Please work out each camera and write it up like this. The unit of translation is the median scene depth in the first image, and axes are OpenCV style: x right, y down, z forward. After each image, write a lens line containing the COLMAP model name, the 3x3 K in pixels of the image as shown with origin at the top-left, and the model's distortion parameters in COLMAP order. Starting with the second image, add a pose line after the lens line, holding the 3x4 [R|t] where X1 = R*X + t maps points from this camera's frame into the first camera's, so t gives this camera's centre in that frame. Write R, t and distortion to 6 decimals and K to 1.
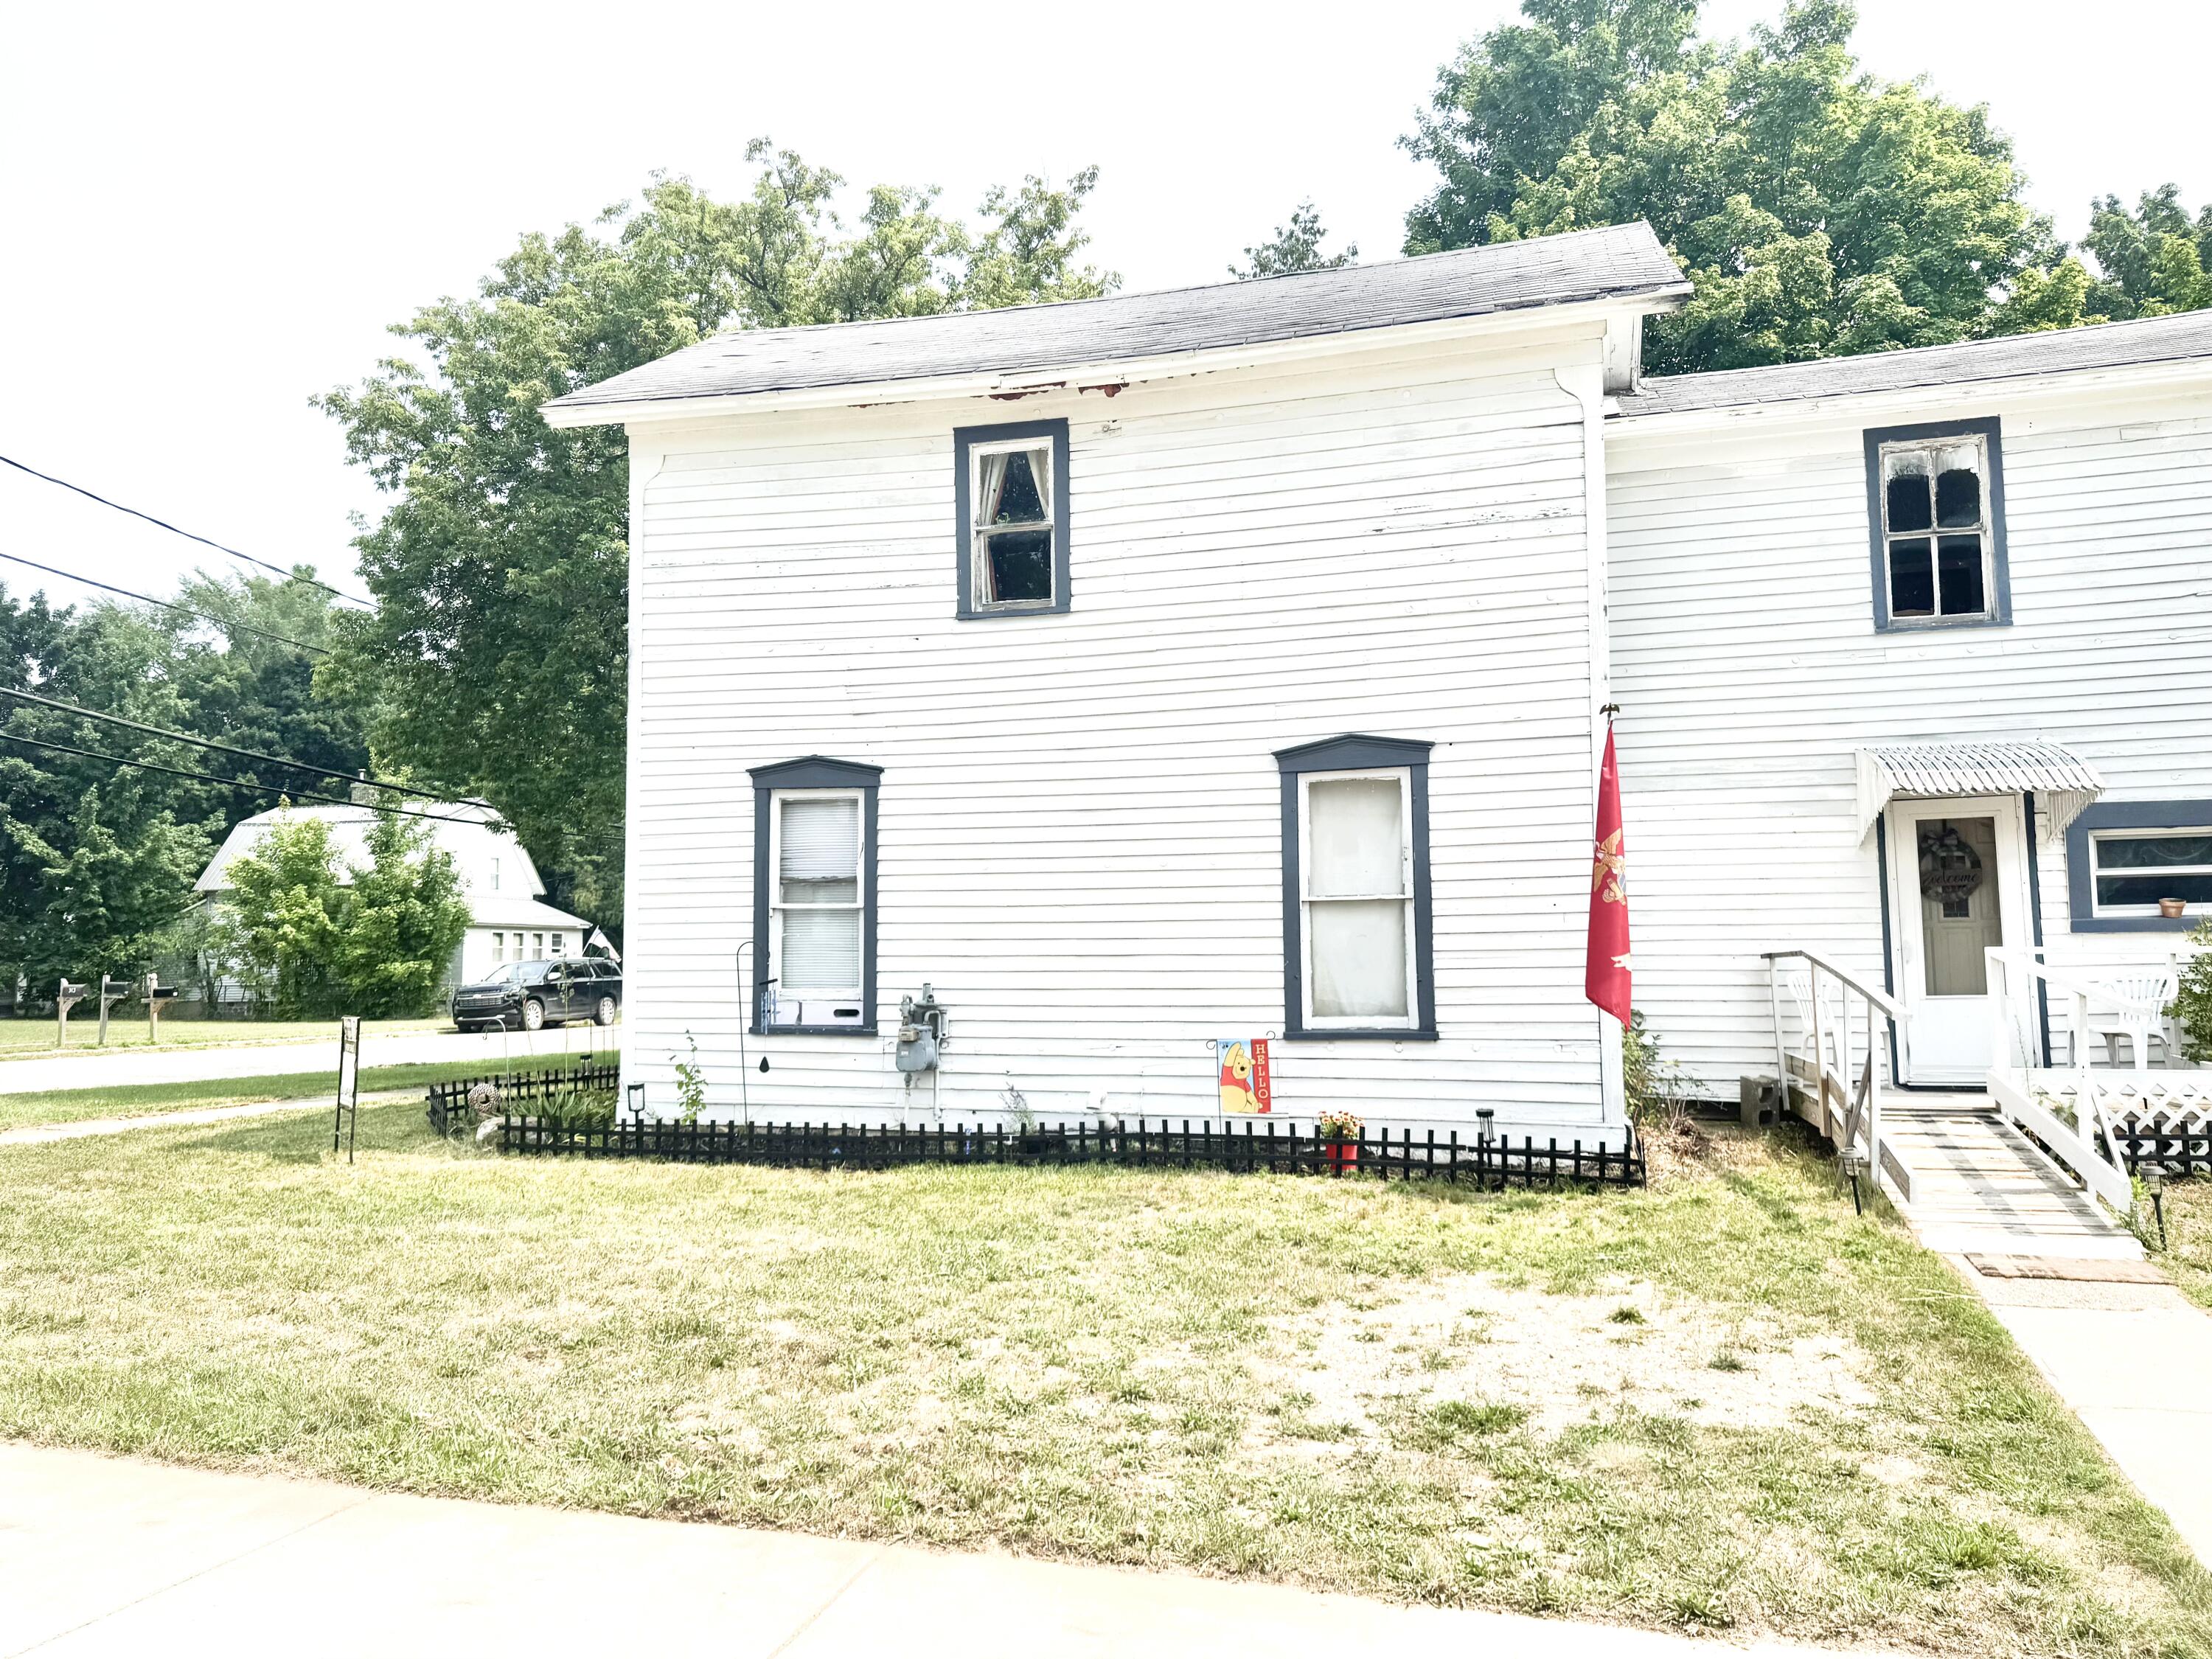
lens RADIAL K [[1547.1, 0, 1125.9], [0, 1547.1, 849.8], [0, 0, 1]] dist [0.082003, -0.100177]
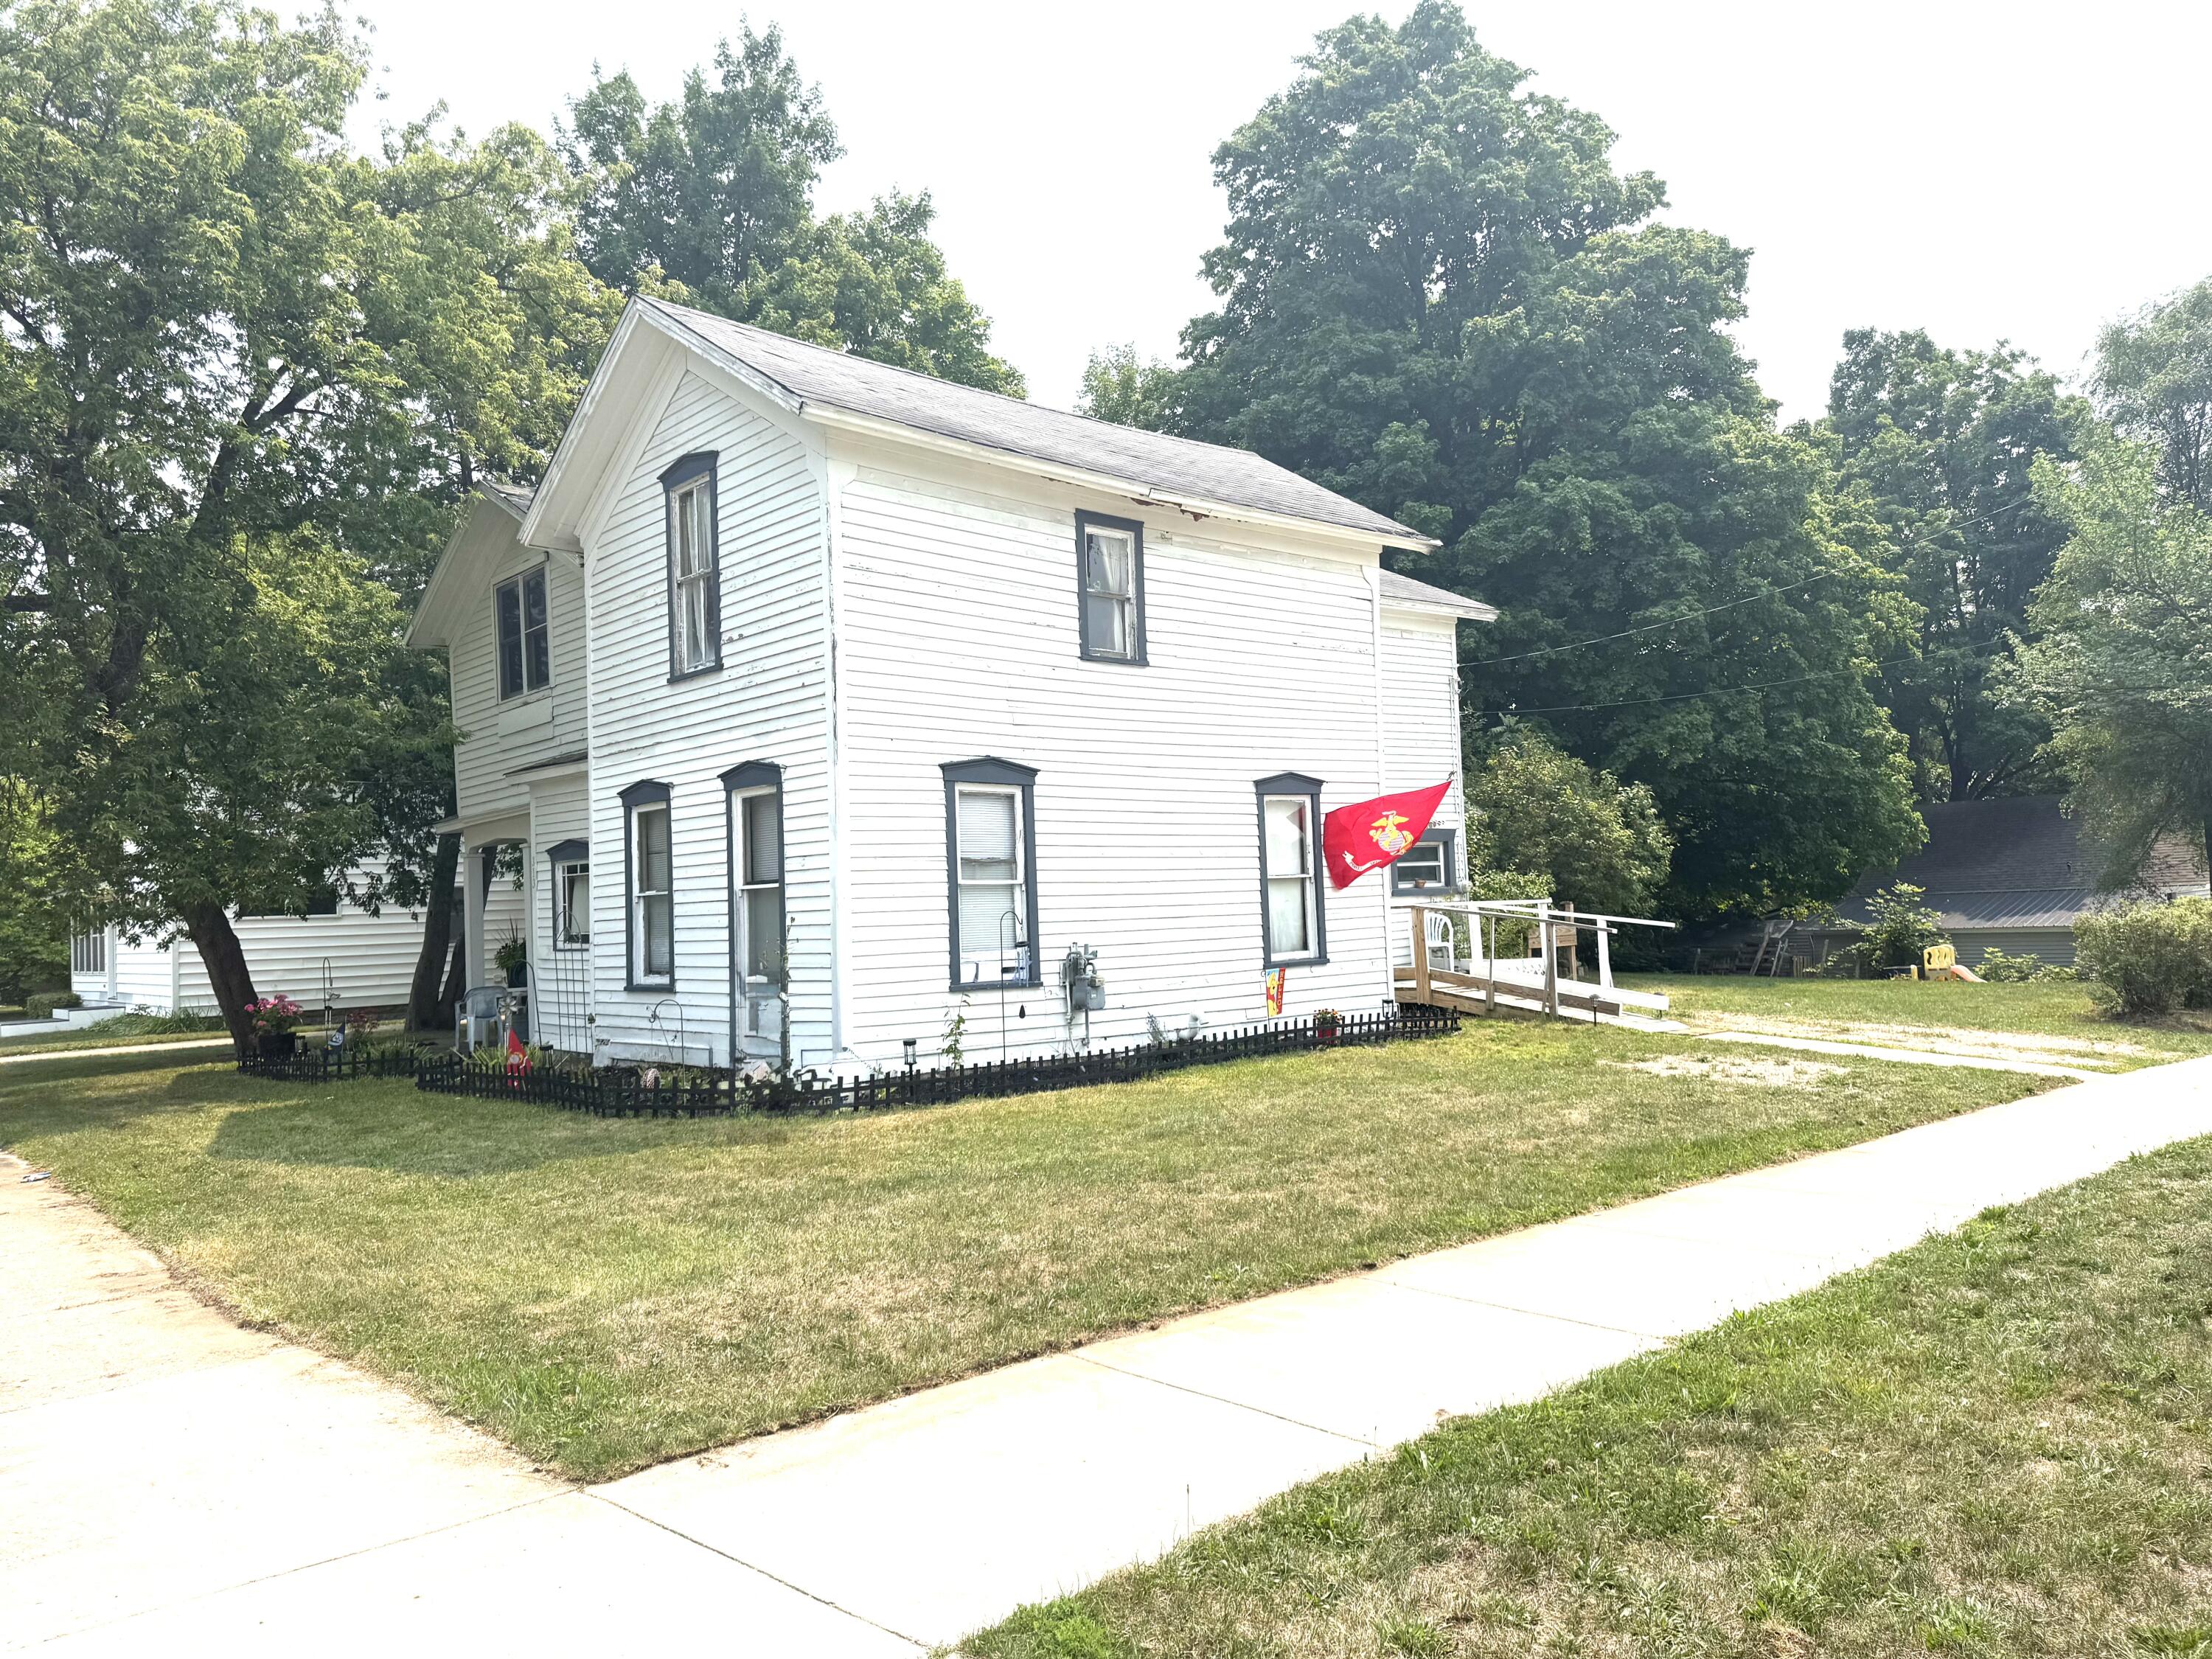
lens RADIAL K [[1551.4, 0, 1110.2], [0, 1551.4, 828.2], [0, 0, 1]] dist [0.167955, -0.268882]
pose [[0.546187, 0.030074, 0.837123, -1.417630], [-0.026986, 0.999468, -0.018299, 0.017802], [-0.837228, -0.012595, 0.546708, 0.330344]]
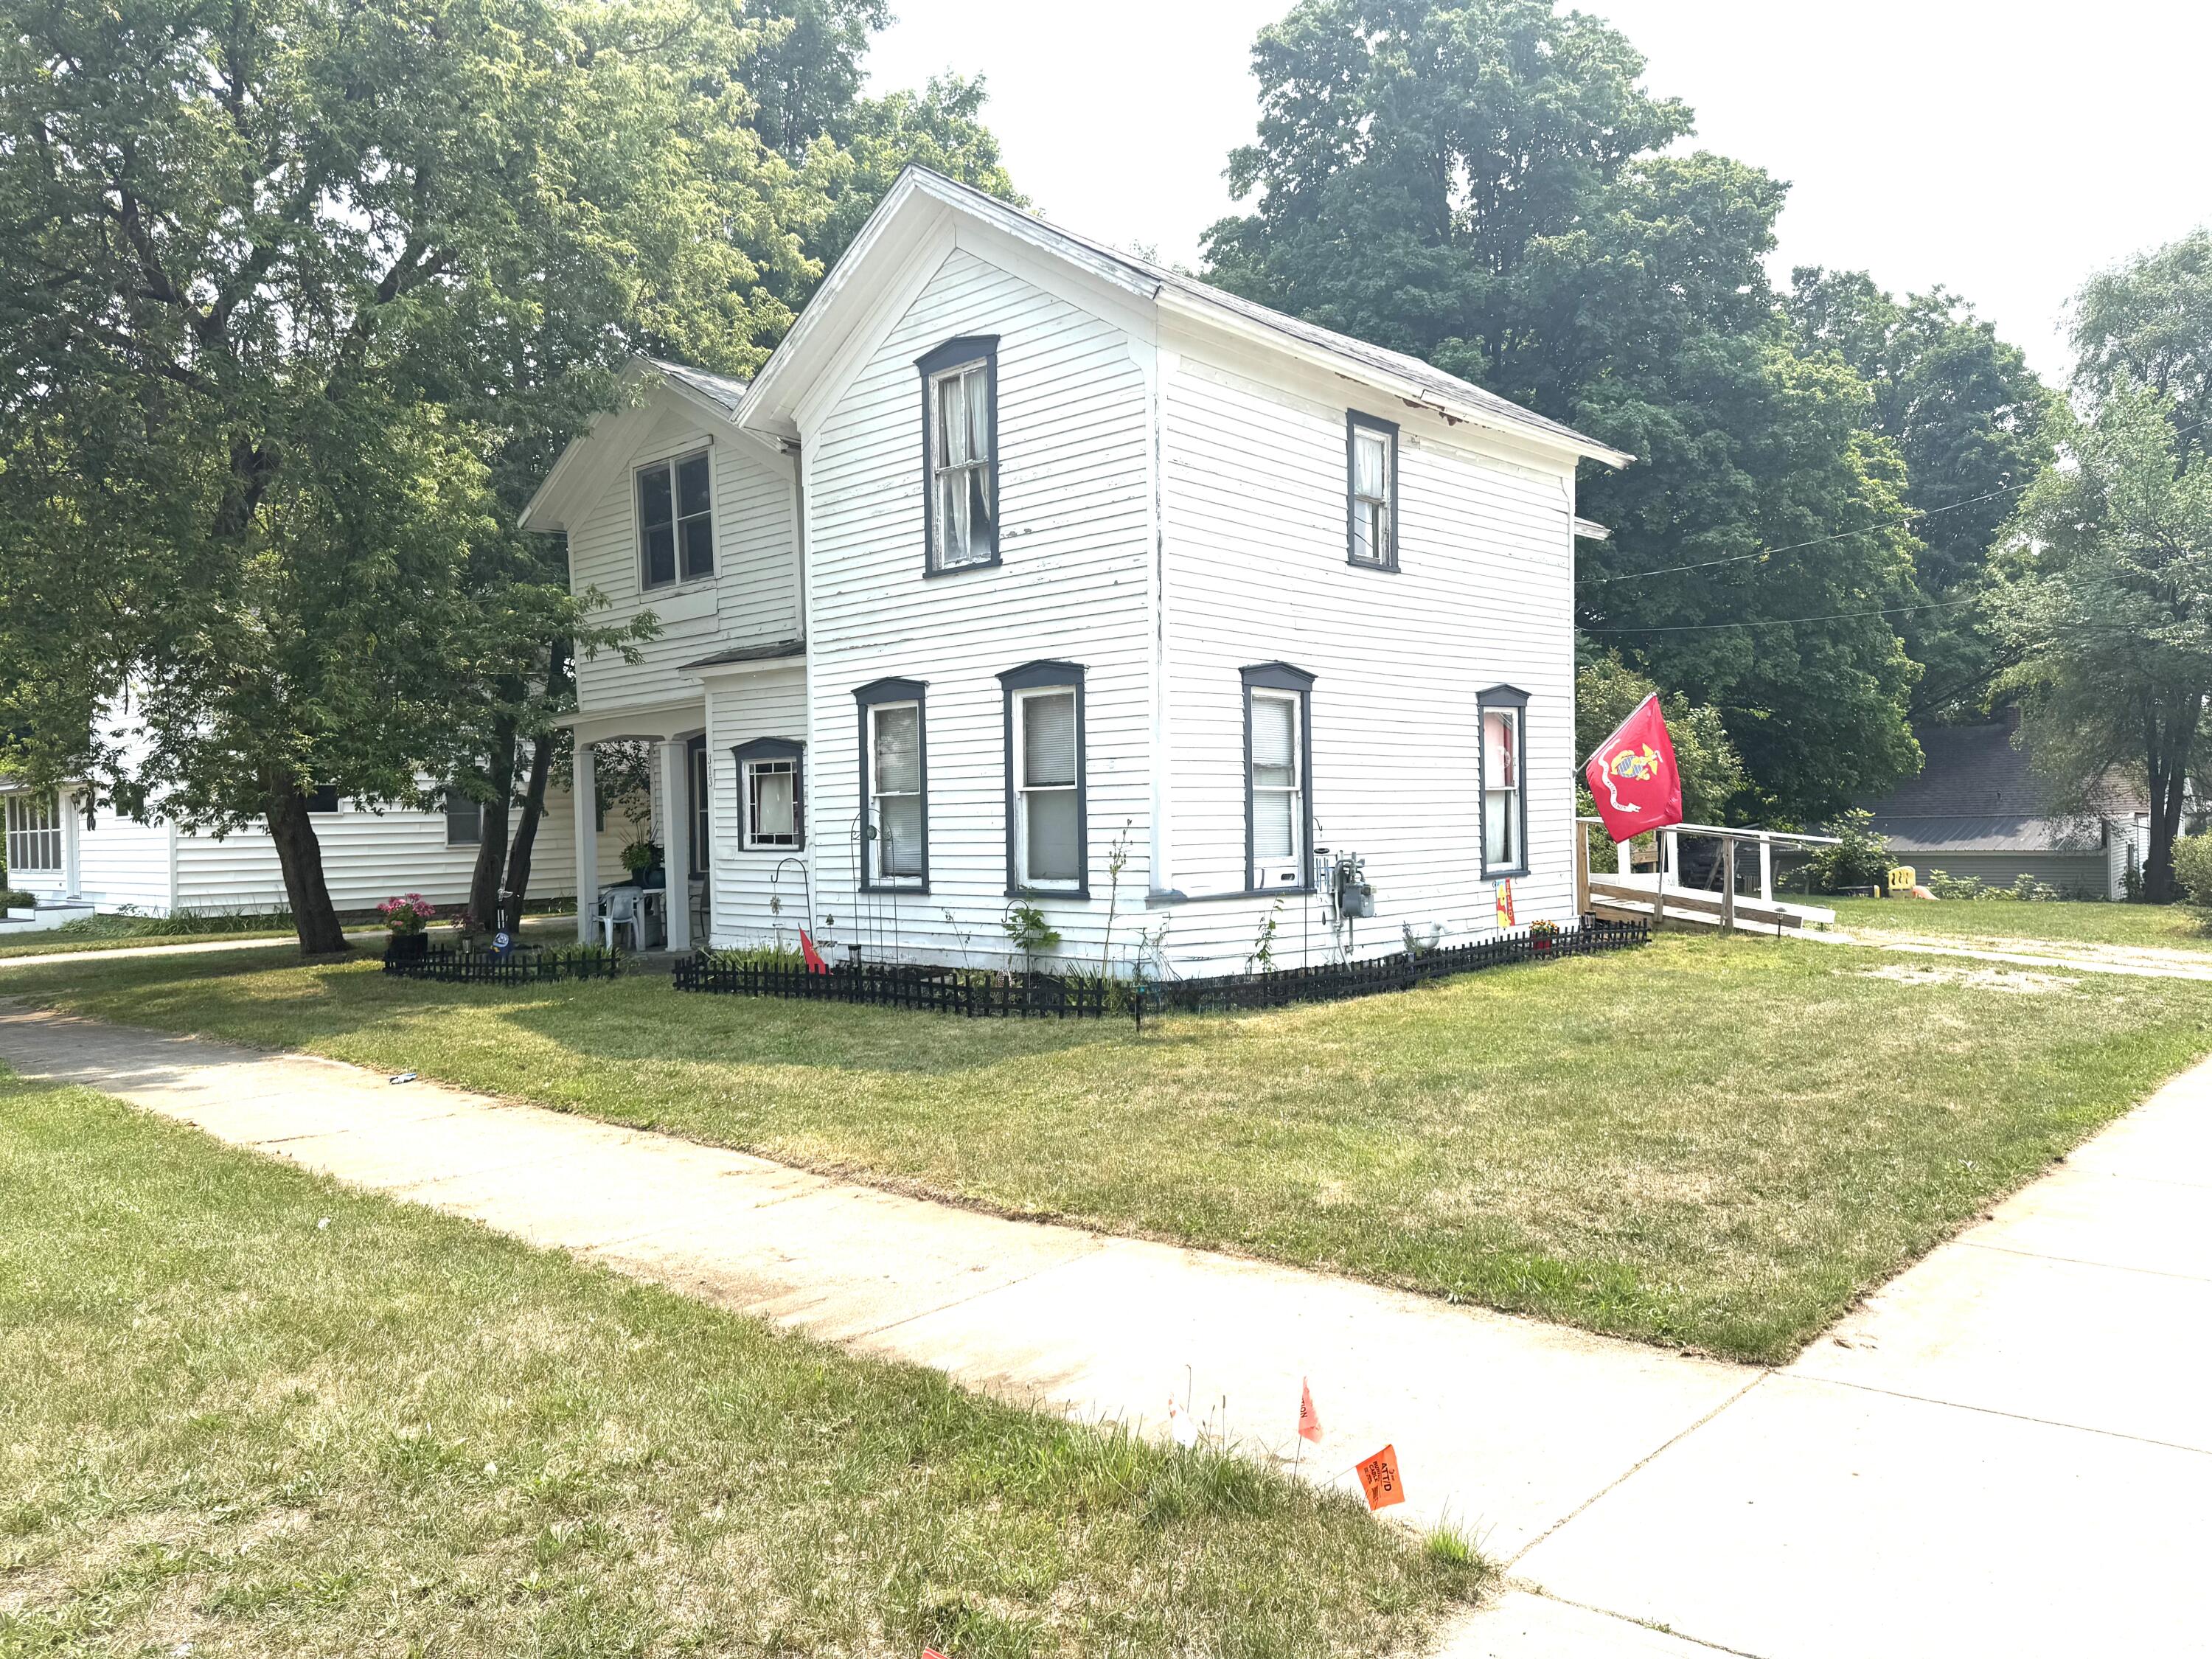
lens RADIAL K [[1551.4, 0, 1110.2], [0, 1551.4, 828.2], [0, 0, 1]] dist [0.167955, -0.268882]
pose [[0.460440, -0.006983, 0.887664, -1.617713], [-0.045640, 0.998460, 0.031529, 0.043563], [-0.886517, -0.055030, 0.459412, 0.693962]]
